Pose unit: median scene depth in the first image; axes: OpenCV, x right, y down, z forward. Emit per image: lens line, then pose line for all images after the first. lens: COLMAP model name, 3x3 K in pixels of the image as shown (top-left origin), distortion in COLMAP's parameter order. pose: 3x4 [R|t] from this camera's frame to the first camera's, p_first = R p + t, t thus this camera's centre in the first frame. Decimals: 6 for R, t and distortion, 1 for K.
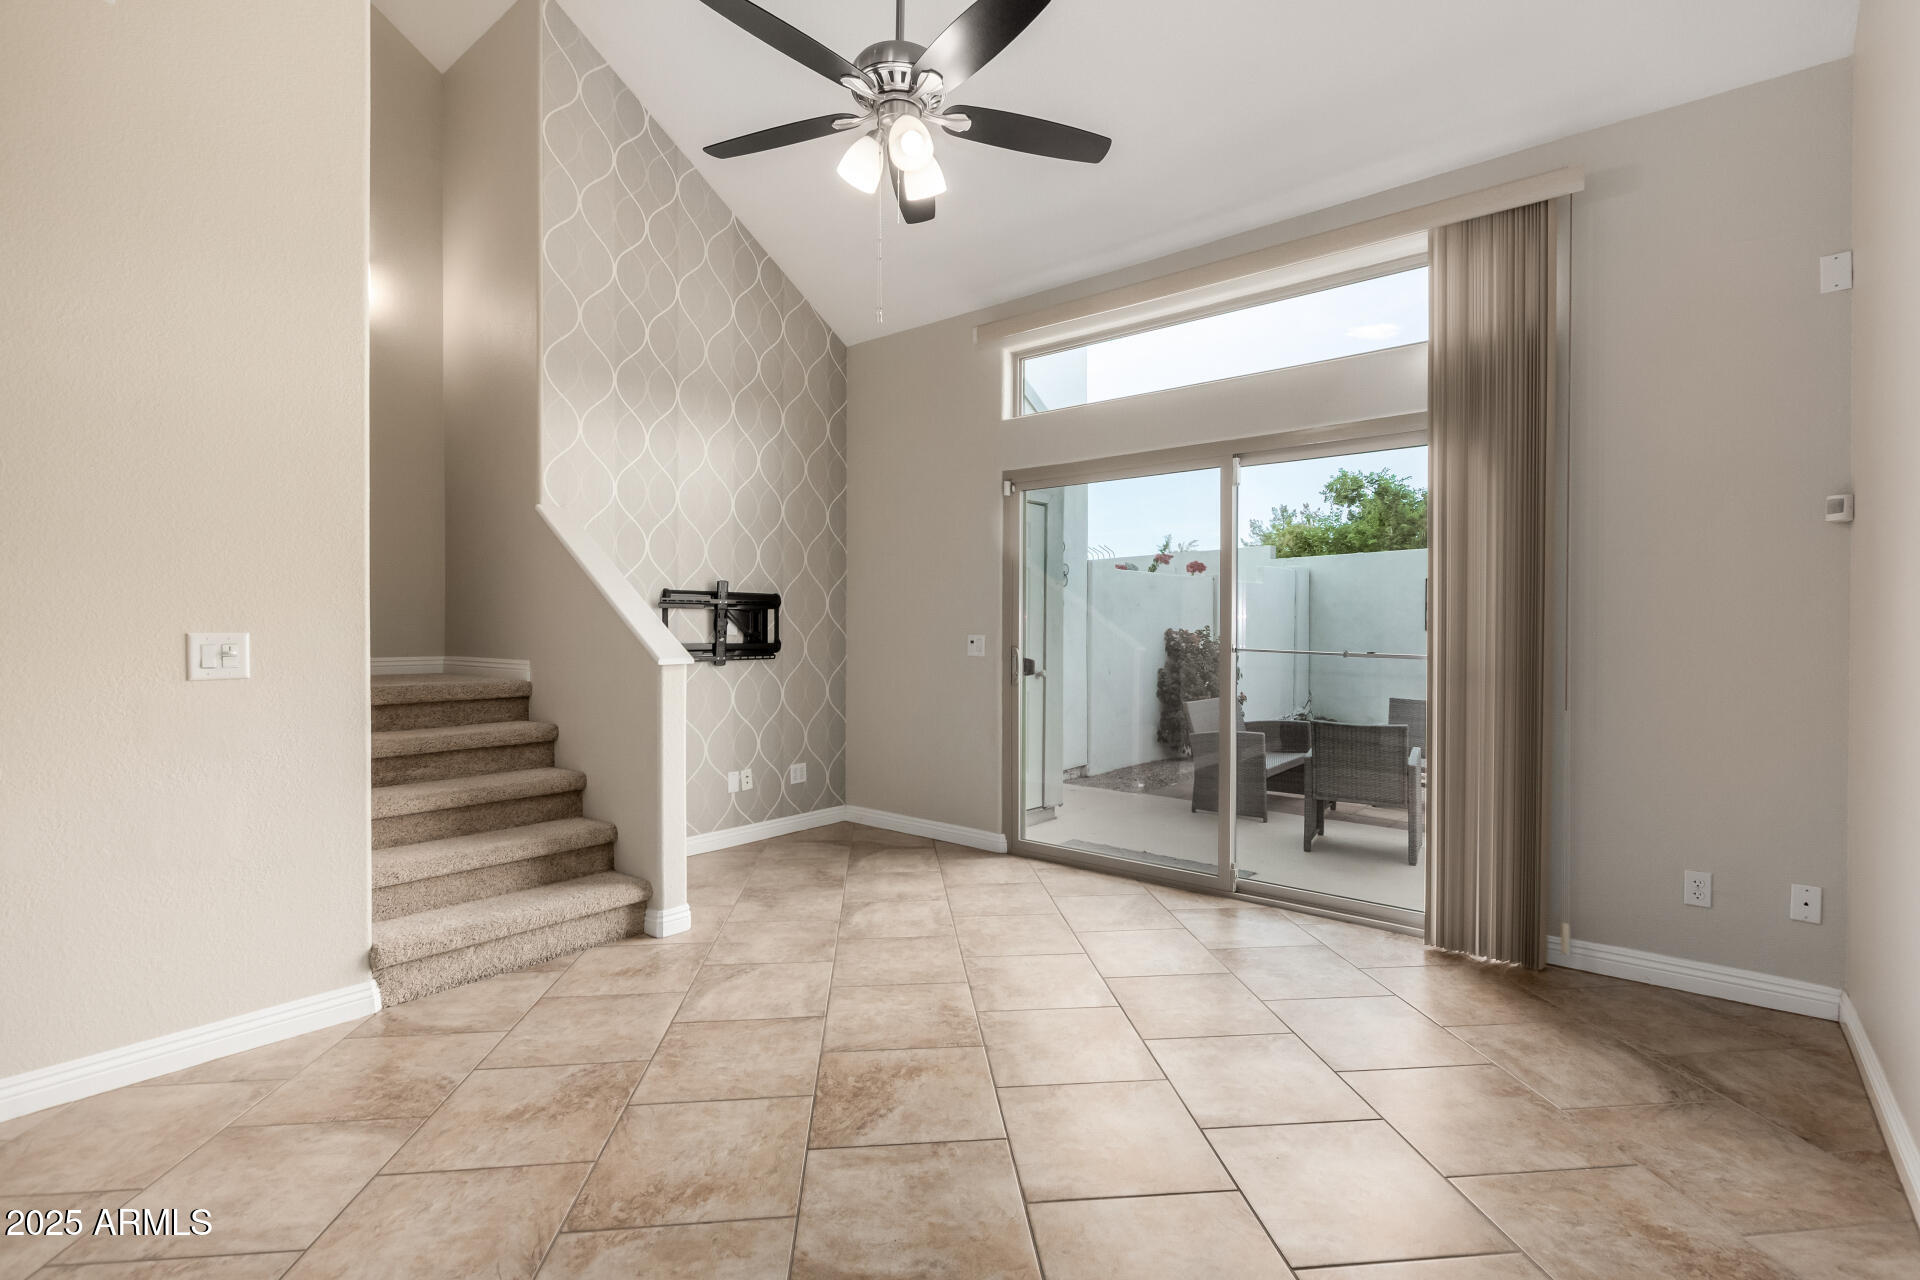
lens RADIAL K [[883.2, 0, 963.0], [0, 883.2, 642.4], [0, 0, 1]] dist [-0.001064, -0.001171]
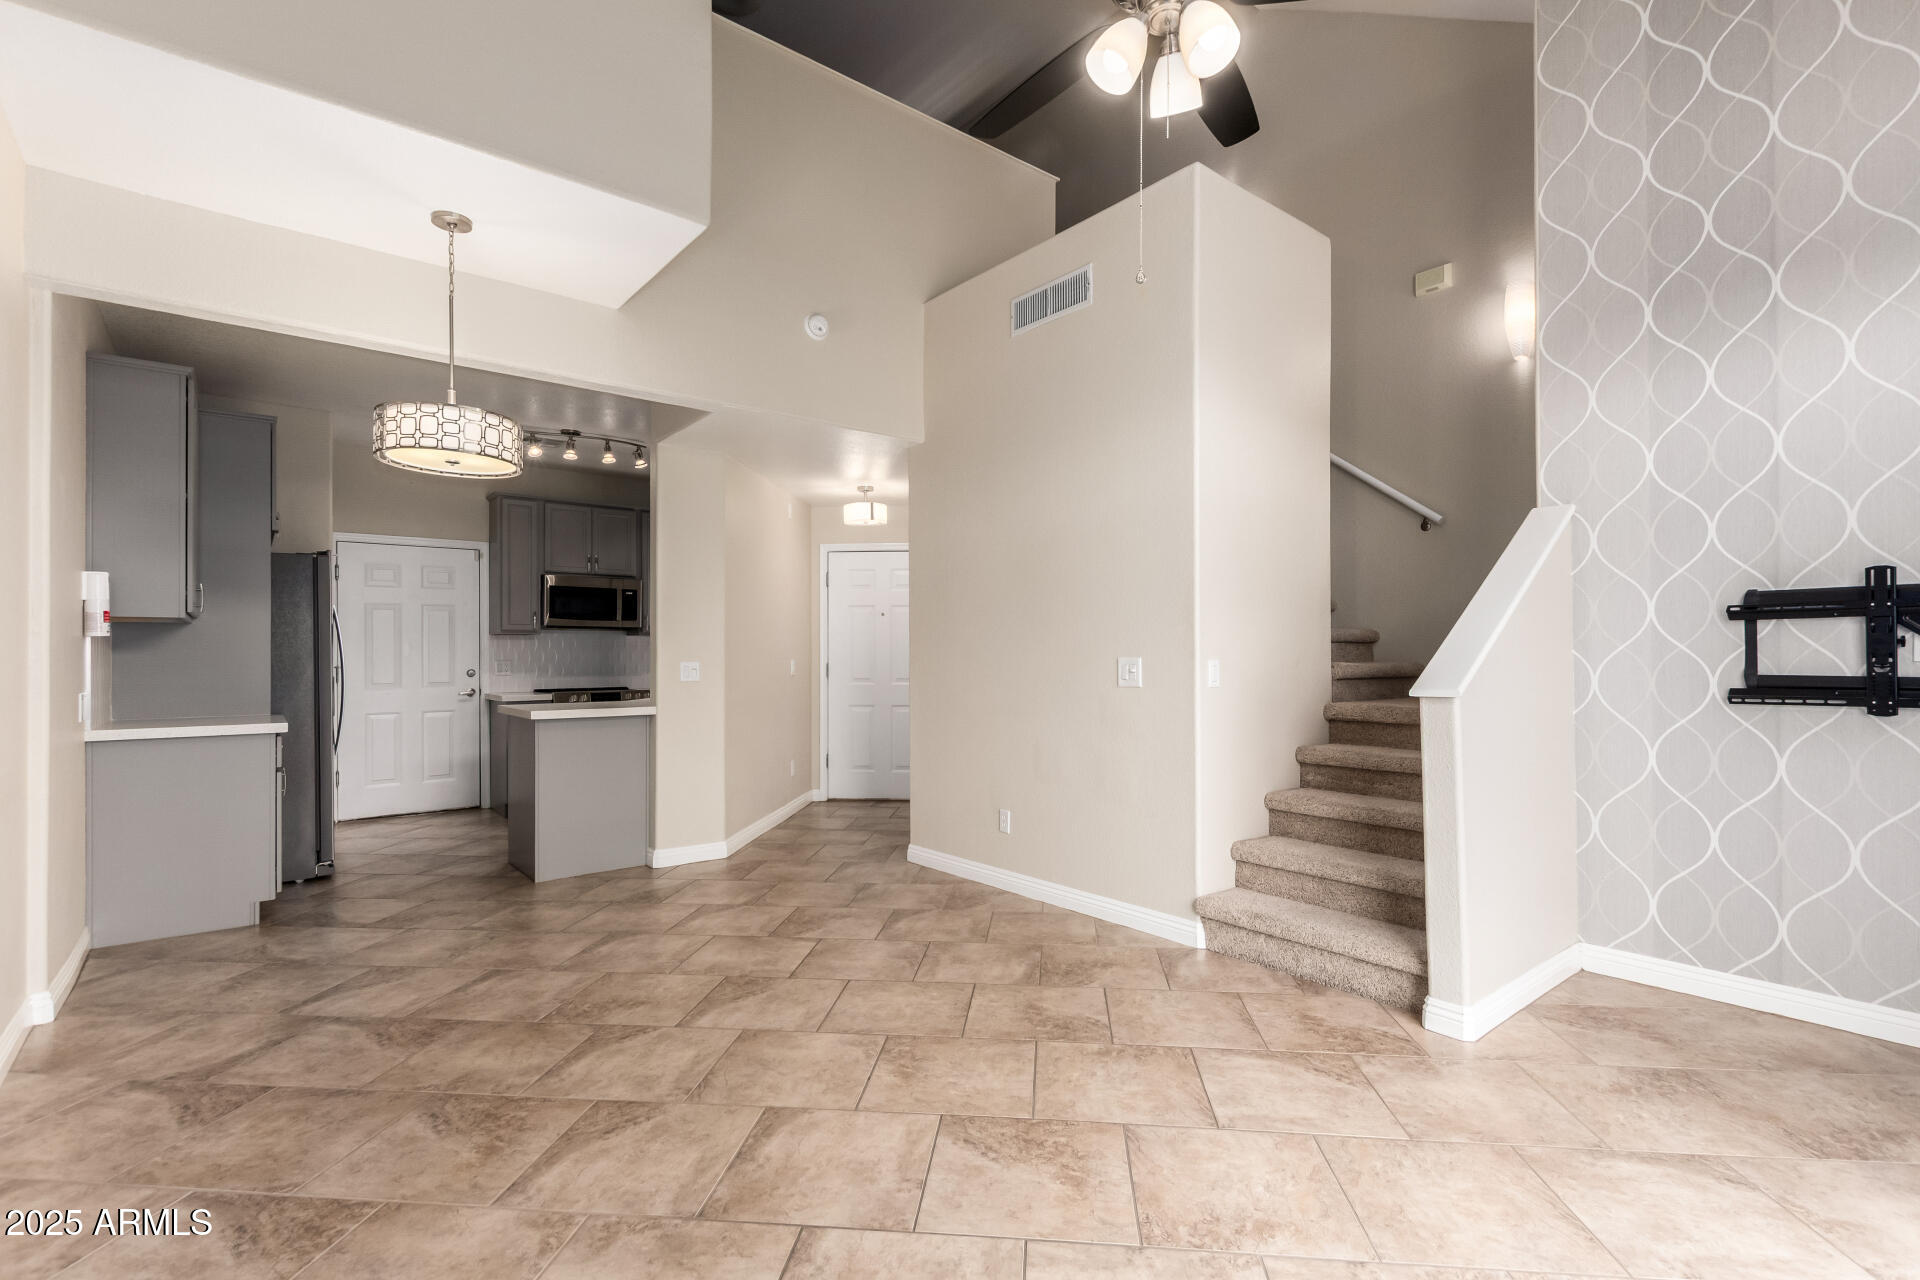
lens RADIAL K [[883.2, 0, 964.0], [0, 883.2, 642.1], [0, 0, 1]] dist [-0.001064, -0.001171]
pose [[-0.200359, -0.013326, -0.979632, 0.575047], [-0.007663, 0.999898, -0.012034, -0.013086], [0.979693, 0.005096, -0.200441, 0.764991]]
